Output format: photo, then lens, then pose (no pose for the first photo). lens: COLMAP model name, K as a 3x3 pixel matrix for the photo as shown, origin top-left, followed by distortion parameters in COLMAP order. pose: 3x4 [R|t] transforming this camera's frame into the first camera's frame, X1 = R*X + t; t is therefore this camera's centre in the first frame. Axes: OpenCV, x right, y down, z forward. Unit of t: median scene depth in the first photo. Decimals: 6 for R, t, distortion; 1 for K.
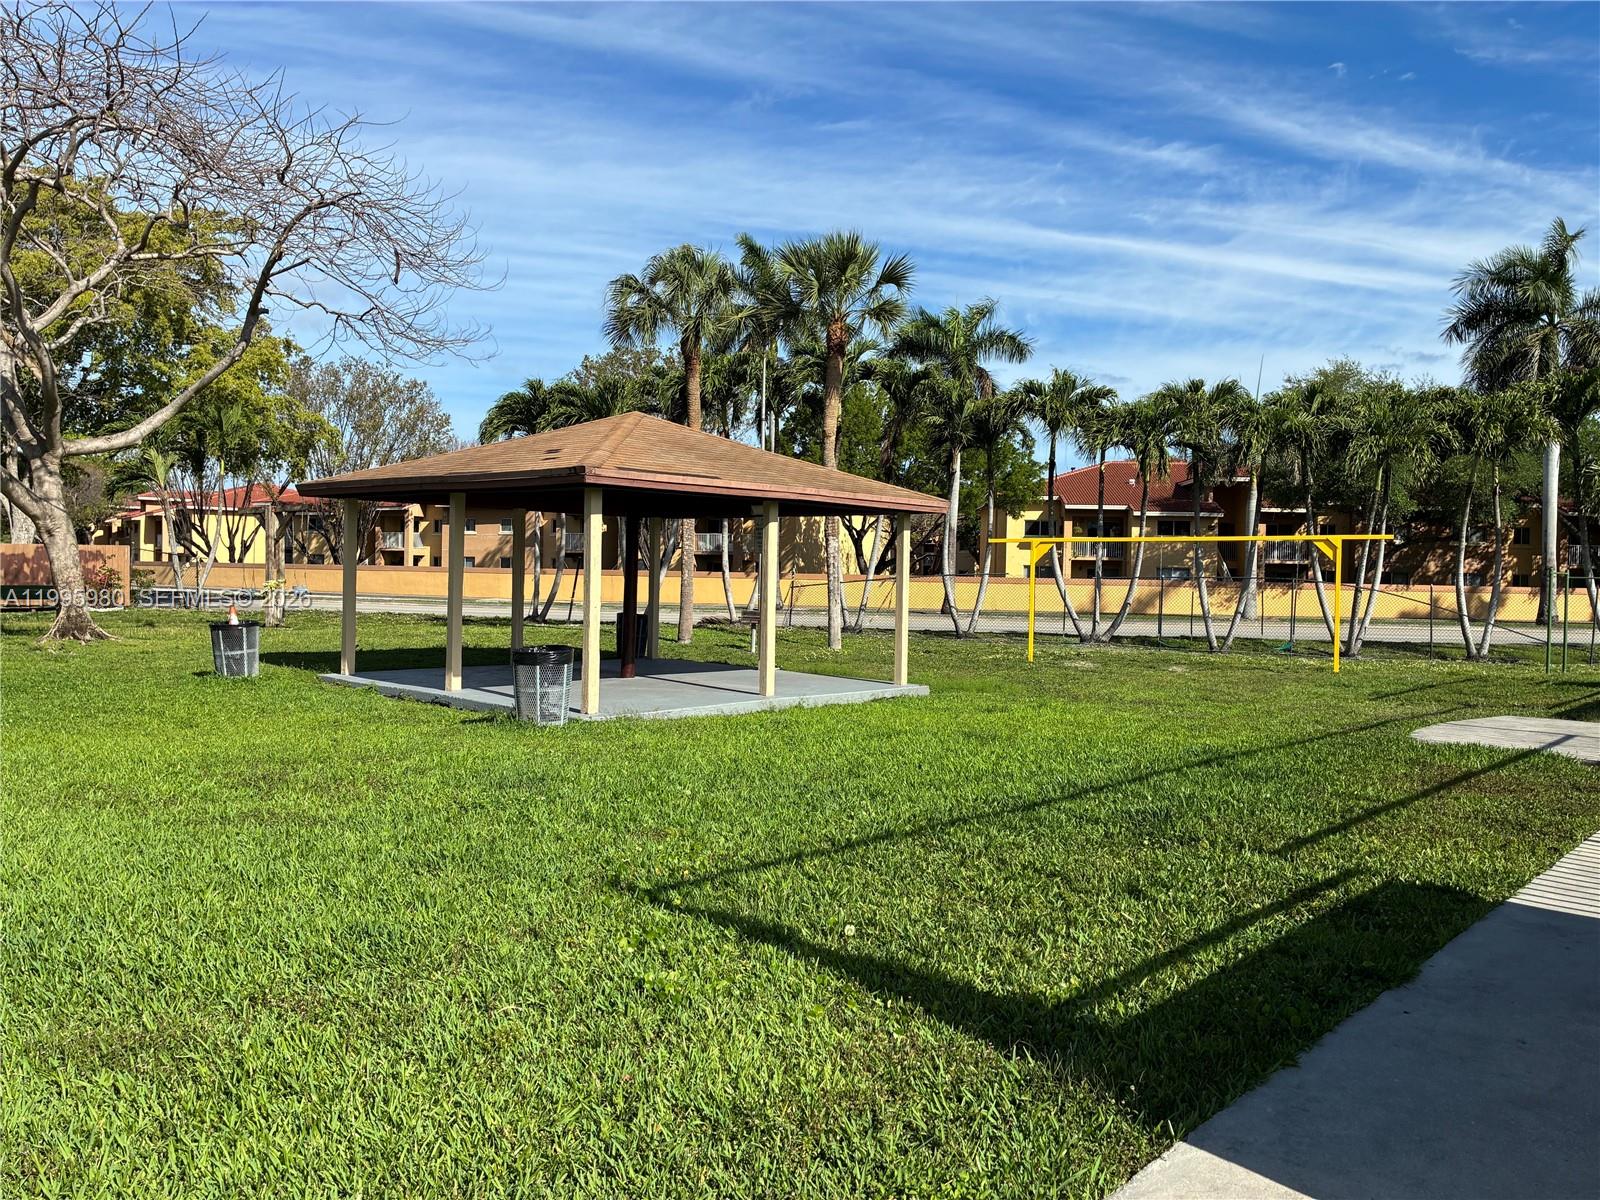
lens RADIAL K [[1224.0, 0, 792.8], [0, 1224.0, 594.8], [0, 0, 1]] dist [0.061460, -0.068703]
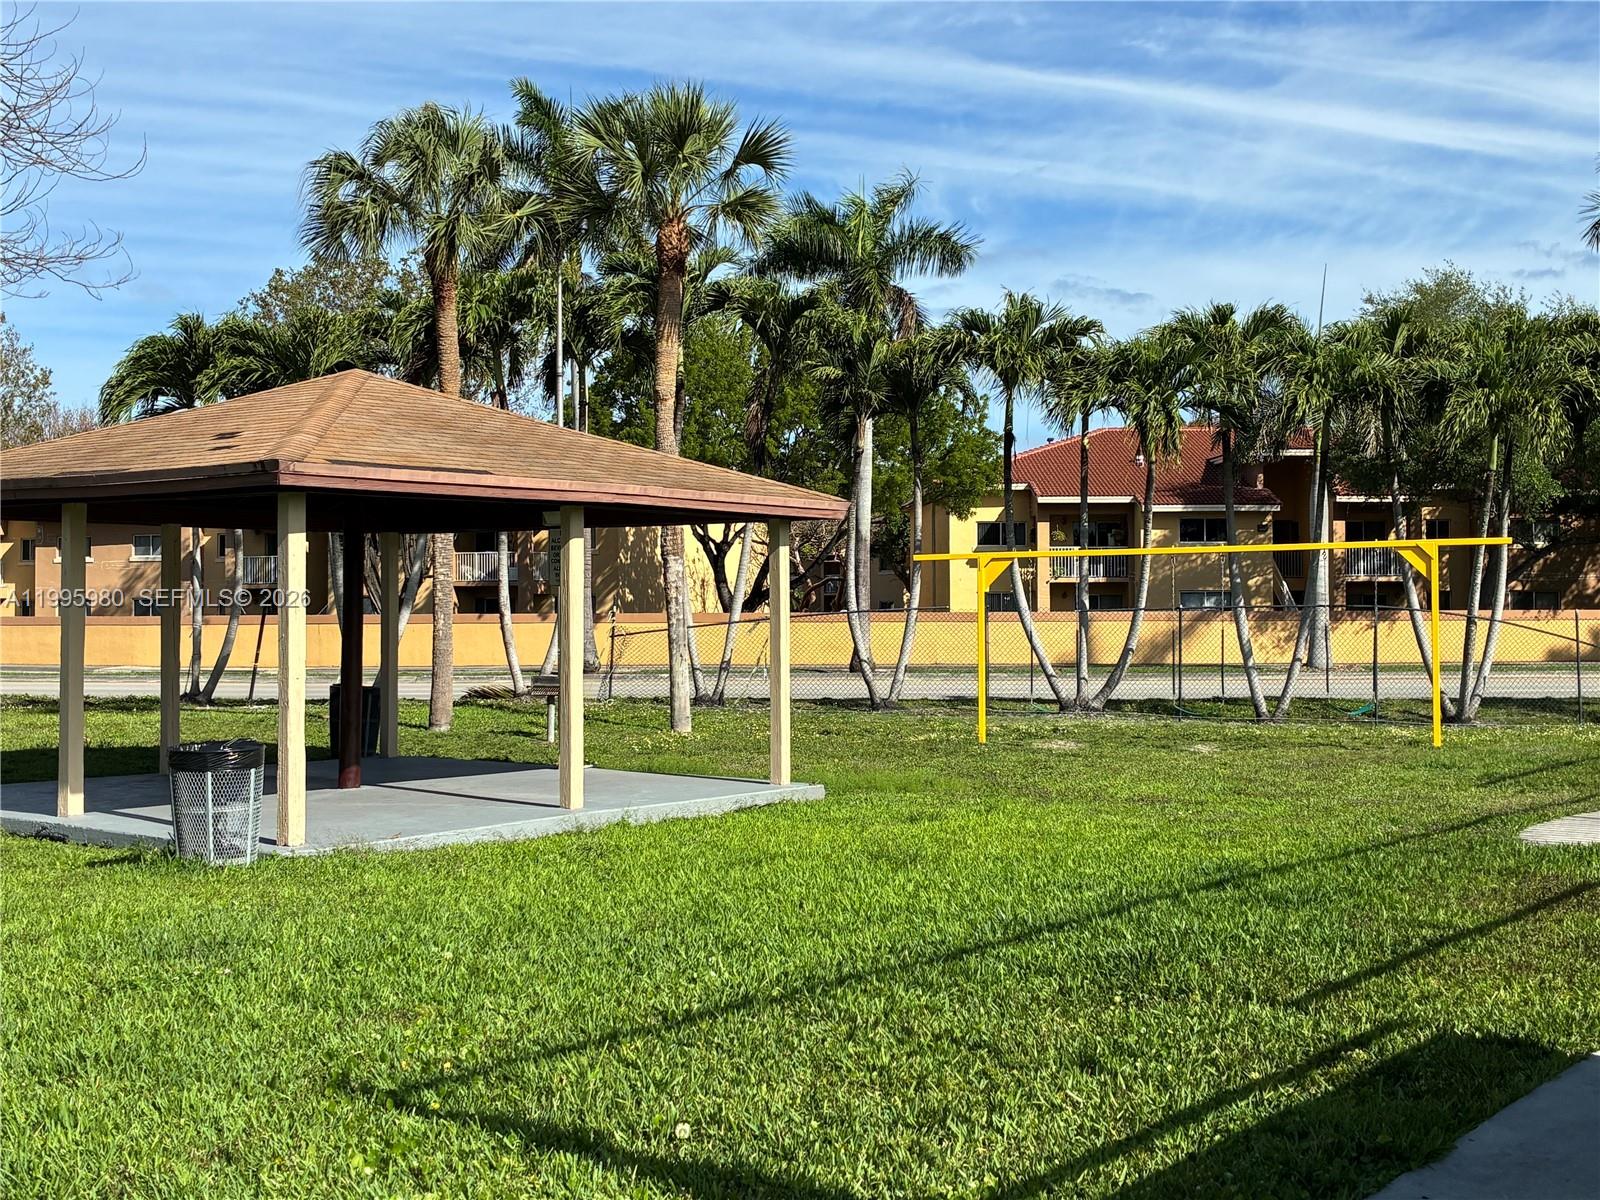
lens RADIAL K [[1966.1, 0, 779.7], [0, 1966.1, 572.1], [0, 0, 1]] dist [0.158857, -0.533997]
pose [[0.996312, -0.021670, 0.083020, 0.002999], [0.024707, 0.999056, -0.035727, -0.001126], [-0.082168, 0.037646, 0.995907, -0.031979]]
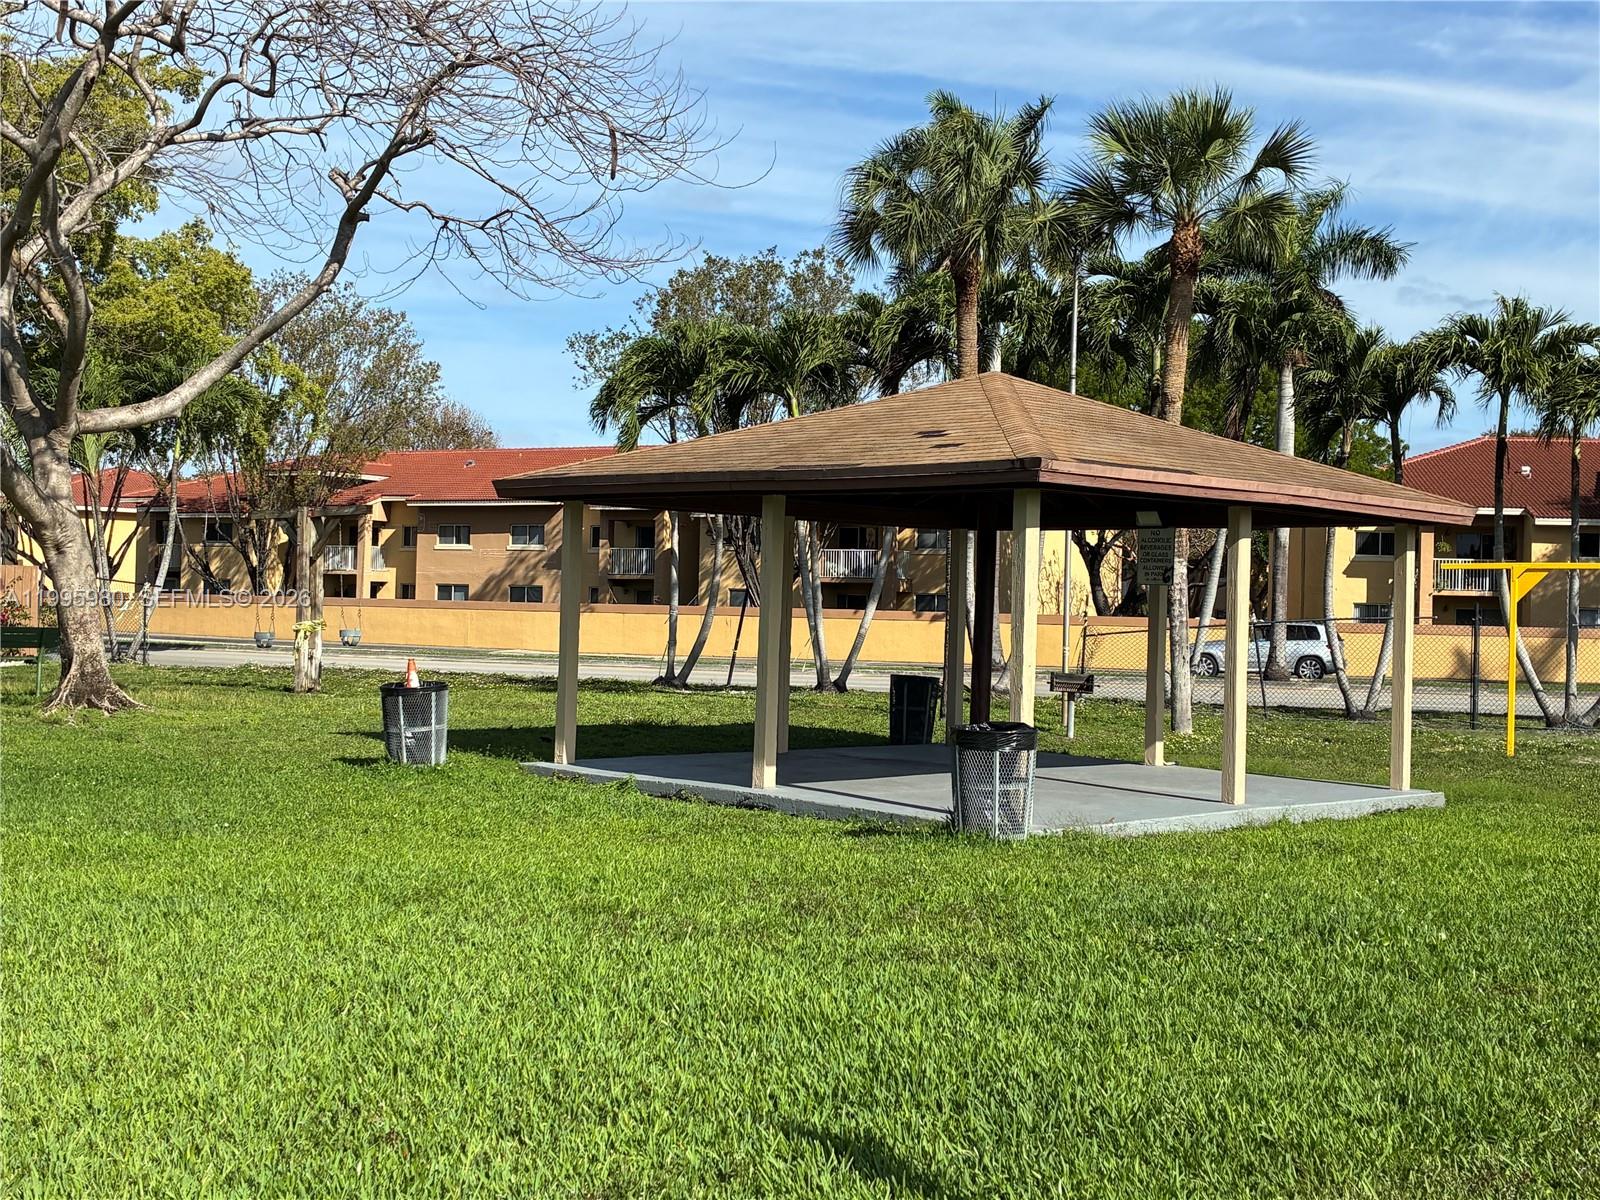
lens RADIAL K [[1966.1, 0, 779.7], [0, 1966.1, 572.1], [0, 0, 1]] dist [0.158857, -0.533997]
pose [[0.999103, 0.005723, -0.041948, -0.151366], [-0.007302, 0.999267, -0.037584, 0.000365], [0.041702, 0.037856, 0.998413, -0.049758]]
